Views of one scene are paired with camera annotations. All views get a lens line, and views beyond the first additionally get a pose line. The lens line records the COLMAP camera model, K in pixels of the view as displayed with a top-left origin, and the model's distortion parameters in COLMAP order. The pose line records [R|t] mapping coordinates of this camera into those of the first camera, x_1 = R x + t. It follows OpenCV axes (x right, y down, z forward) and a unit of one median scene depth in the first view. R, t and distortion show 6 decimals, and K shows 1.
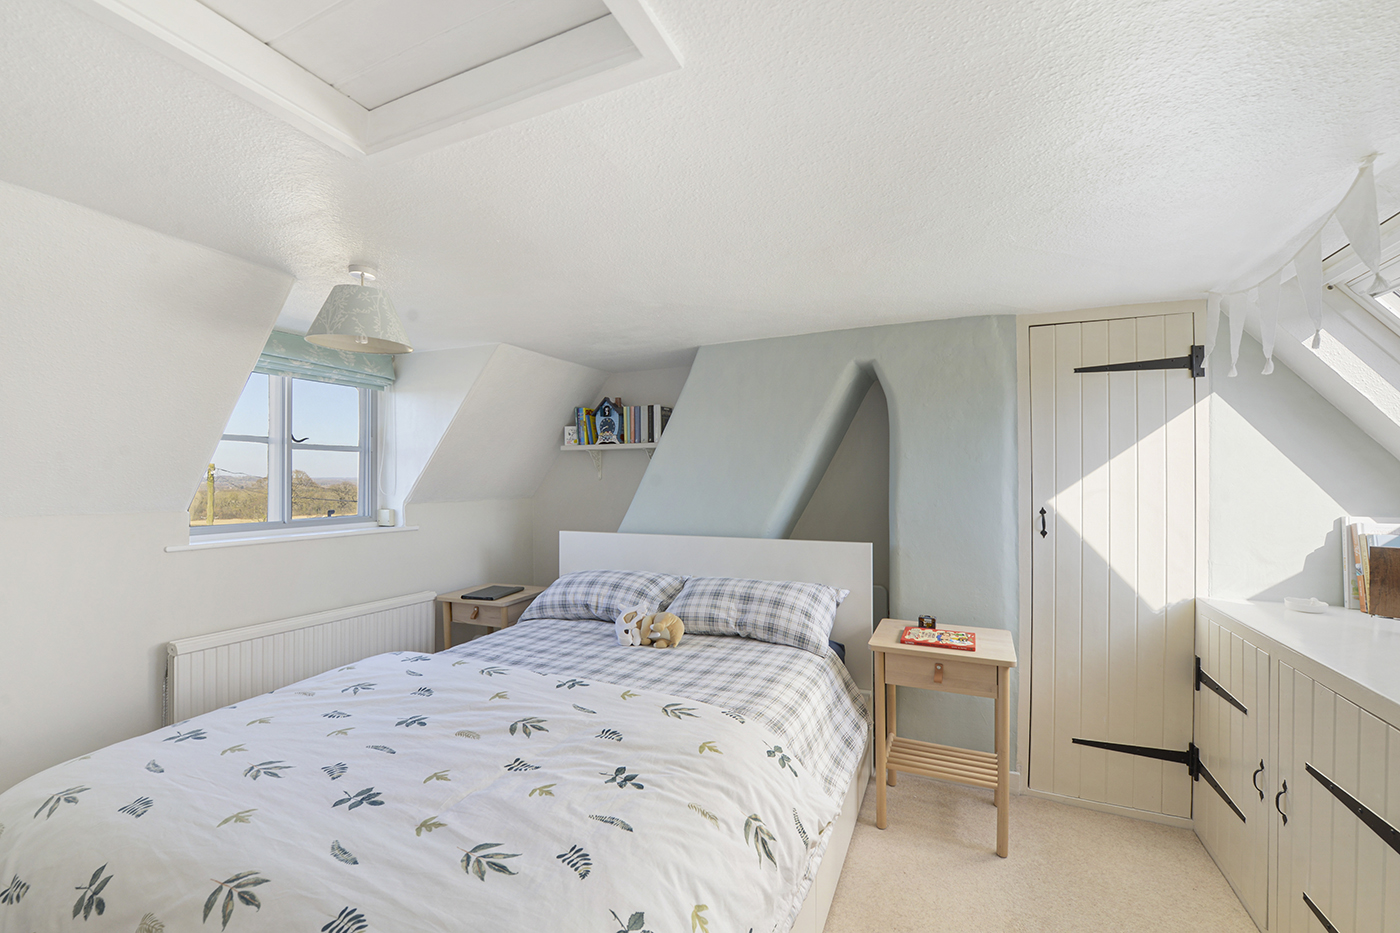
lens RADIAL K [[573.2, 0, 704.7], [0, 573.2, 477.1], [0, 0, 1]] dist [-0.018030, -0.001343]
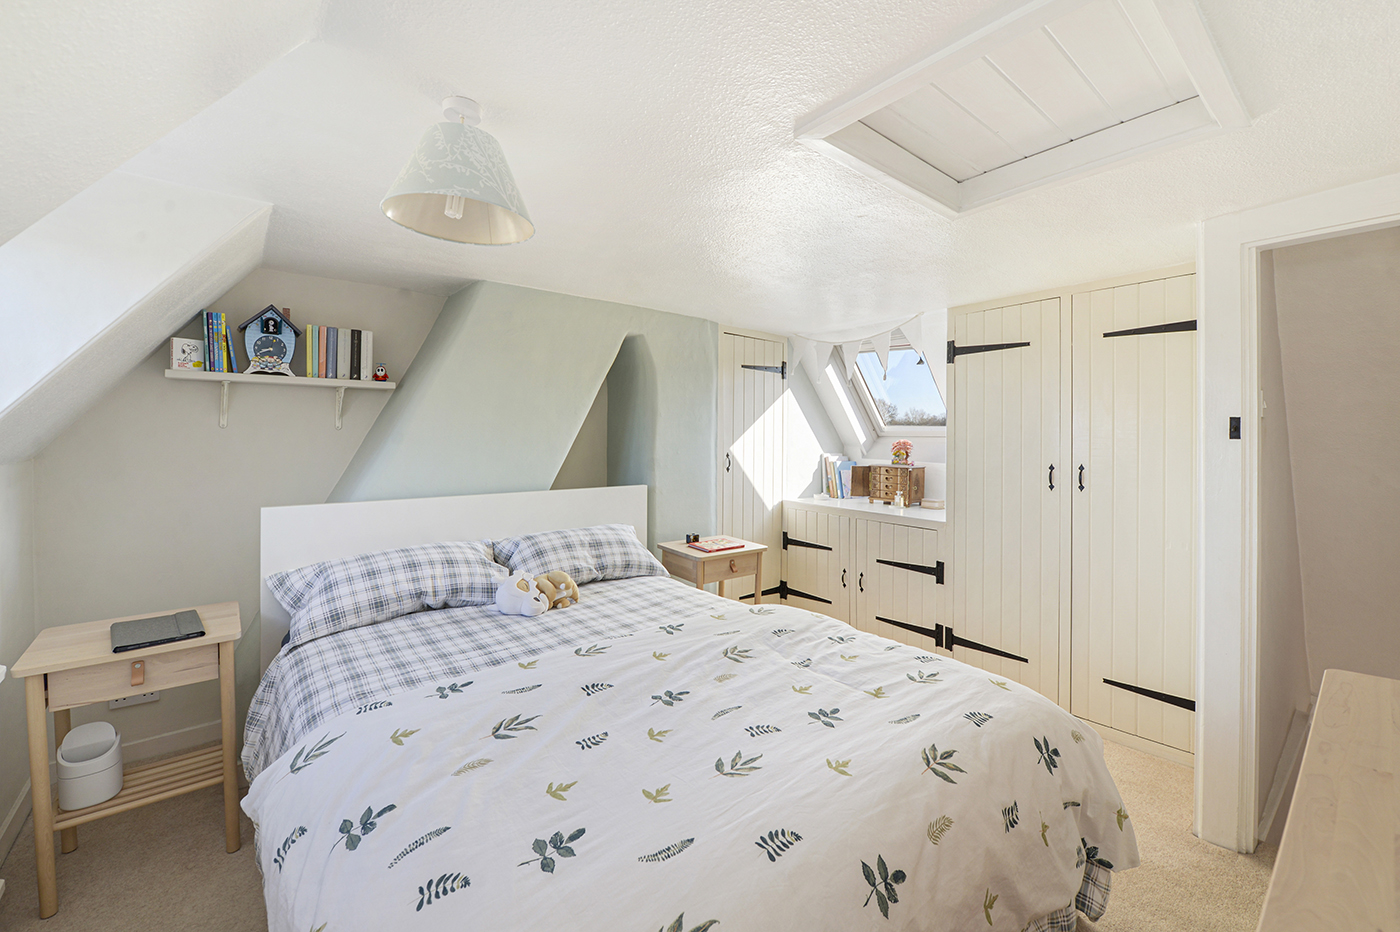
lens RADIAL K [[573.2, 0, 749.5], [0, 573.2, 440.8], [0, 0, 1]] dist [-0.018030, -0.001343]
pose [[0.403615, -0.001755, 0.914927, -0.803363], [-0.013643, 0.999875, 0.007936, 0.008877], [-0.914827, -0.015686, 0.403541, 0.328569]]
